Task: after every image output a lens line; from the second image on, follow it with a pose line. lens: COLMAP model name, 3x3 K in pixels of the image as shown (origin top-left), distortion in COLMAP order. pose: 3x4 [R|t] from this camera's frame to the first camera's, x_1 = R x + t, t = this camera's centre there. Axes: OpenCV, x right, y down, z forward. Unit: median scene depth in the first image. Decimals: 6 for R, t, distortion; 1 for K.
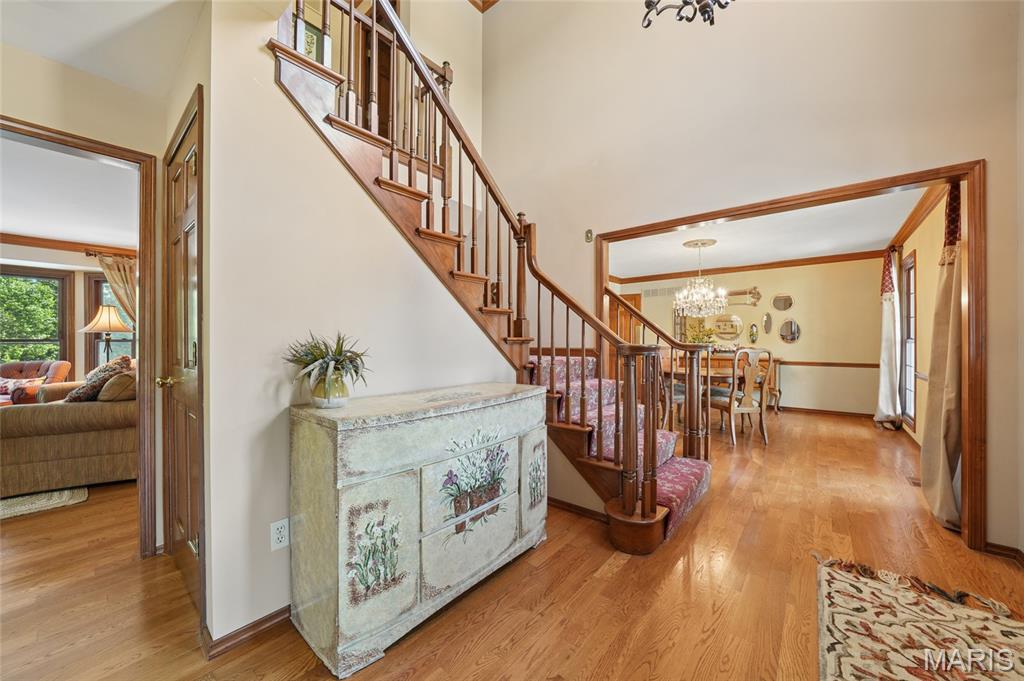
lens RADIAL K [[379.6, 0, 509.5], [0, 379.6, 340.0], [0, 0, 1]] dist [-0.014403, 0.000137]
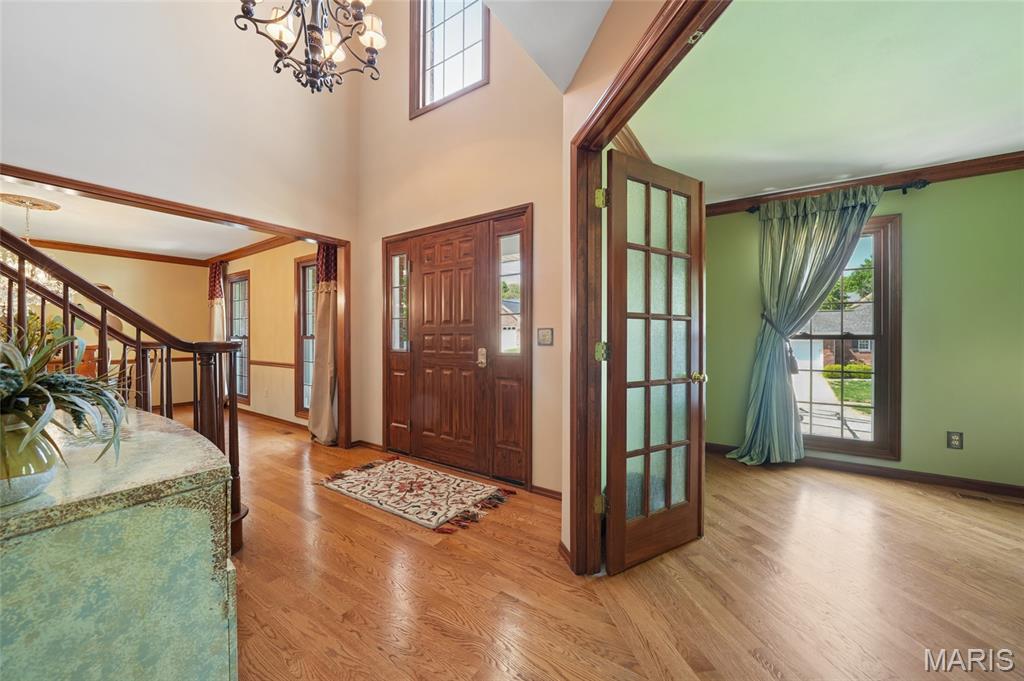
lens RADIAL K [[379.6, 0, 510.0], [0, 379.6, 333.9], [0, 0, 1]] dist [-0.014403, 0.000137]
pose [[-0.102961, -0.005503, 0.994670, -0.928793], [0.009569, 0.999933, 0.006522, -0.028409], [-0.994639, 0.010190, -0.102902, 0.458976]]
